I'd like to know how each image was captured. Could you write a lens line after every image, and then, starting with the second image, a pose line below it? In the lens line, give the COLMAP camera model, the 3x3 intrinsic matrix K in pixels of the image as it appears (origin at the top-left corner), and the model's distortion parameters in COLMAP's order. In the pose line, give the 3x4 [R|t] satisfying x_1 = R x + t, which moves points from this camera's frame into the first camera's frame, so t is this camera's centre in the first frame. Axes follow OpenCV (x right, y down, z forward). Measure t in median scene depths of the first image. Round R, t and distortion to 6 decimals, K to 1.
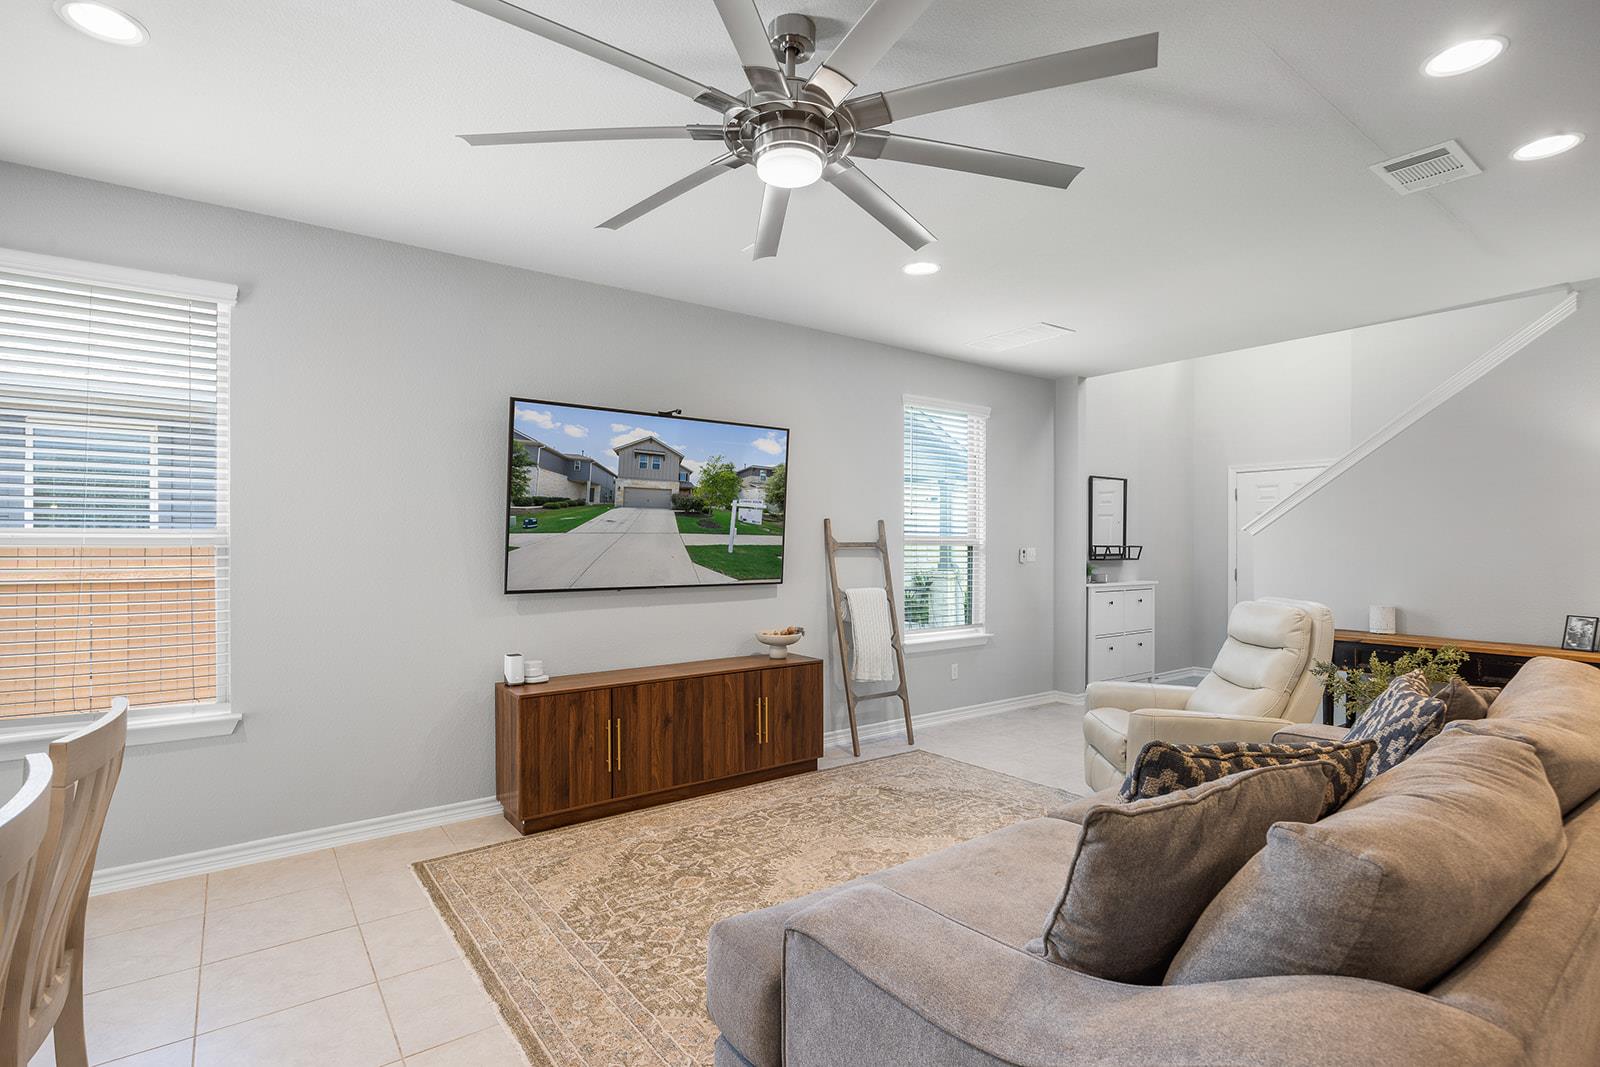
lens RADIAL K [[791.1, 0, 802.8], [0, 791.1, 537.4], [0, 0, 1]] dist [-0.003732, -0.002712]
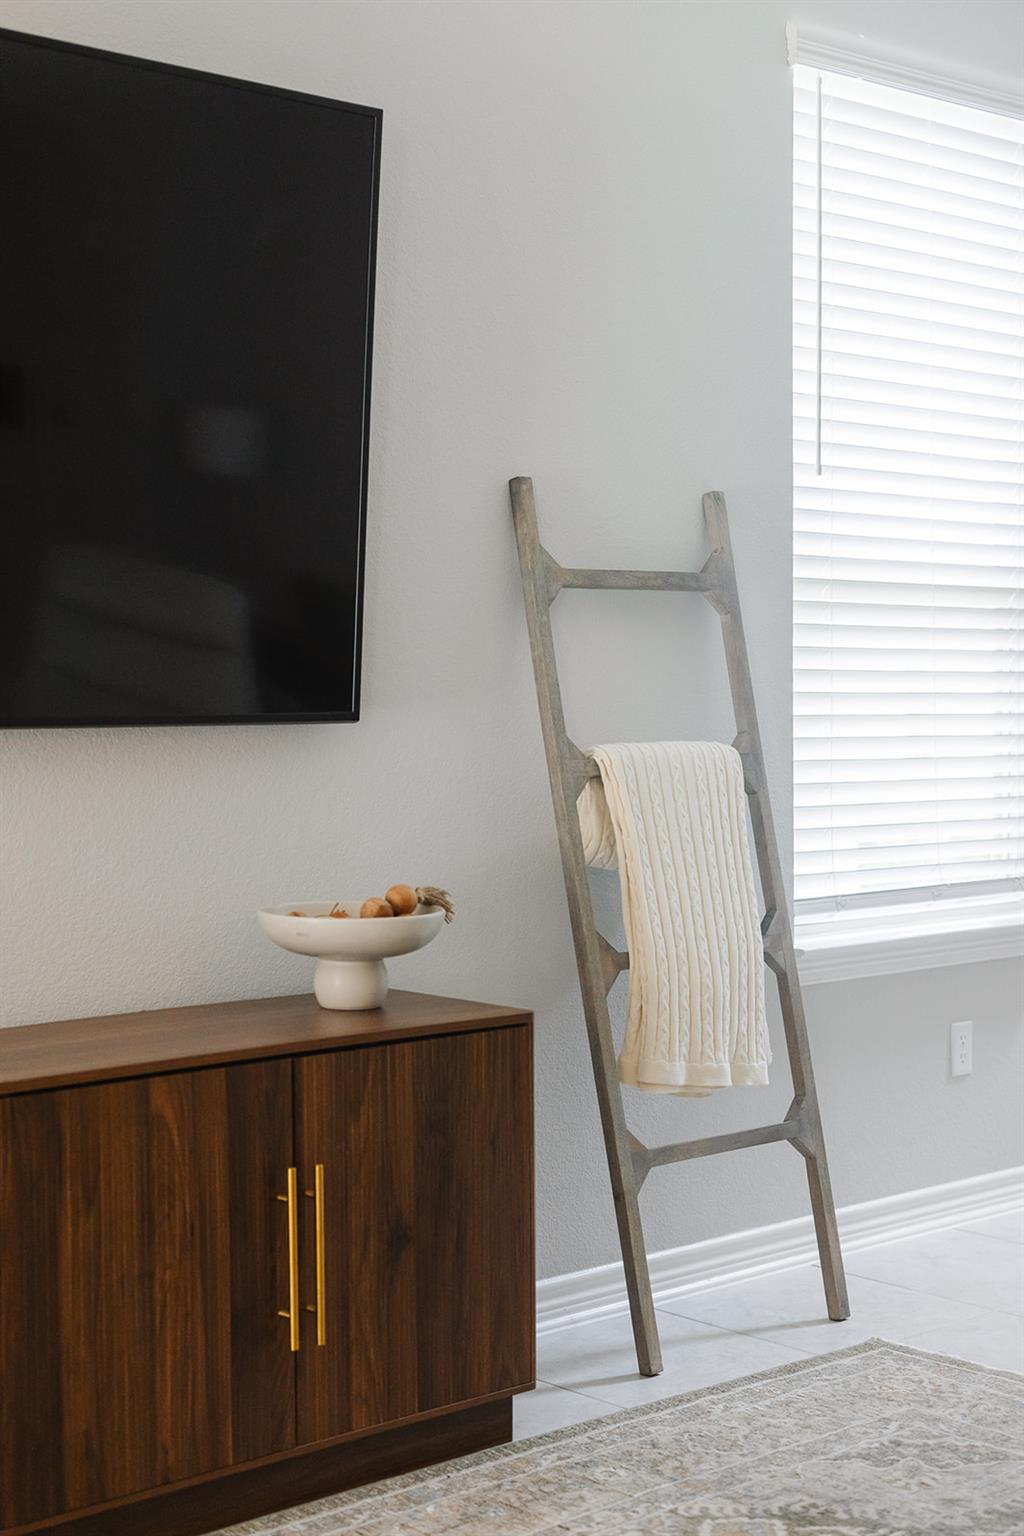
lens RADIAL K [[2290.8, 0, 511.4], [0, 2290.8, 768.8], [0, 0, 1]] dist [0.014864, 0.000000]
pose [[0.995803, -0.015347, 0.090225, -0.045773], [0.012032, 0.999237, 0.037165, 0.048982], [-0.090726, -0.035923, 0.995228, 0.267855]]
